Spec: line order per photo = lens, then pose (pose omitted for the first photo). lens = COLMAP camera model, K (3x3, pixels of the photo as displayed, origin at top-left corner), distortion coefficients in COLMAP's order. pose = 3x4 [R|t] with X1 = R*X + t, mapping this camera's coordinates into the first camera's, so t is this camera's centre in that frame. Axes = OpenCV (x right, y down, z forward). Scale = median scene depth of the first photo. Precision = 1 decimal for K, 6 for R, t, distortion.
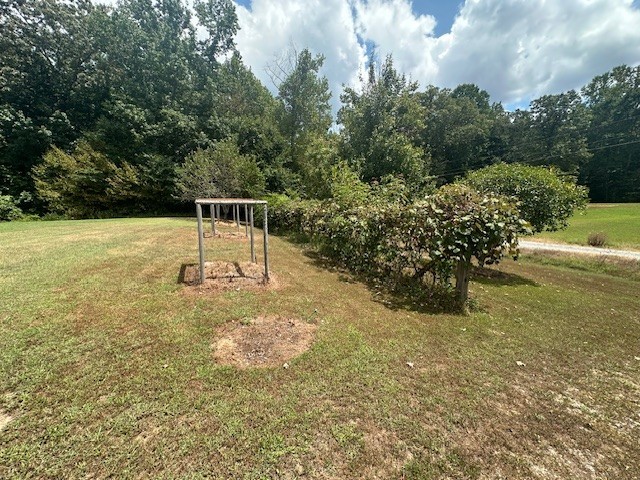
lens RADIAL K [[256.2, 0, 320.0], [0, 256.2, 240.0], [0, 0, 1]] dist [-0.001375, -0.000002]
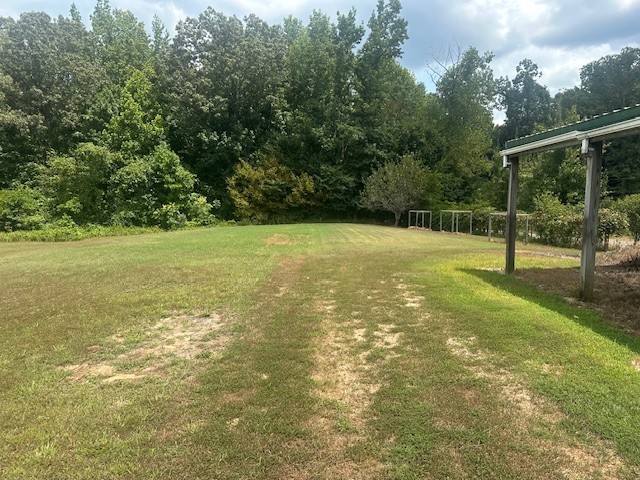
lens RADIAL K [[452.0, 0, 317.6], [0, 452.0, 253.0], [0, 0, 1]] dist [-0.000377, 0.001966]
pose [[0.974932, 0.022308, -0.221381, -0.271043], [-0.029957, 0.999062, -0.031256, 0.097307], [0.220477, 0.037105, 0.974686, -0.861095]]
